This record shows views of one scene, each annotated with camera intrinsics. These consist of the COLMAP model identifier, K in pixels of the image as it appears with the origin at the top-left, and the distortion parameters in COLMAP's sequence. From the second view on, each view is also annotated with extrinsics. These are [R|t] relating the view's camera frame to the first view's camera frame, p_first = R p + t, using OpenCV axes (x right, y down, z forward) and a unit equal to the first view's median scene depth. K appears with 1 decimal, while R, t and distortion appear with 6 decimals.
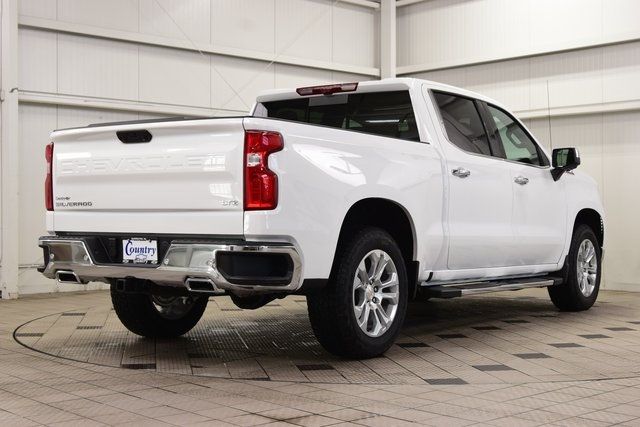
lens RADIAL K [[955.2, 0, 319.3], [0, 955.2, 213.0], [0, 0, 1]] dist [-0.030767, 0.000000]
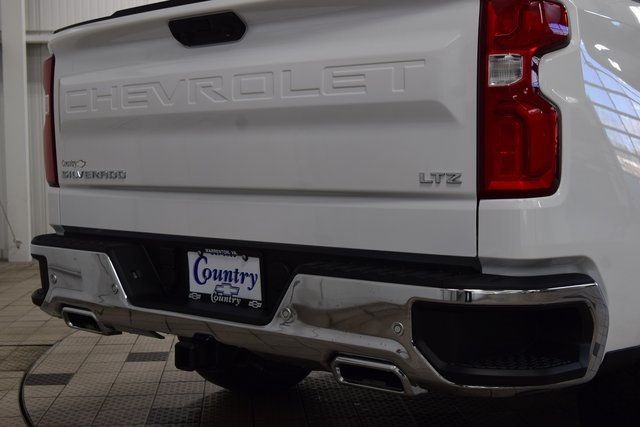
lens RADIAL K [[883.2, 0, 317.8], [0, 883.2, 217.1], [0, 0, 1]] dist [-0.039898, 0.000000]
pose [[0.996798, -0.007525, -0.079612, -0.106196], [0.013402, 0.997202, 0.073541, -0.020729], [0.078836, -0.074372, 0.994109, 0.569418]]
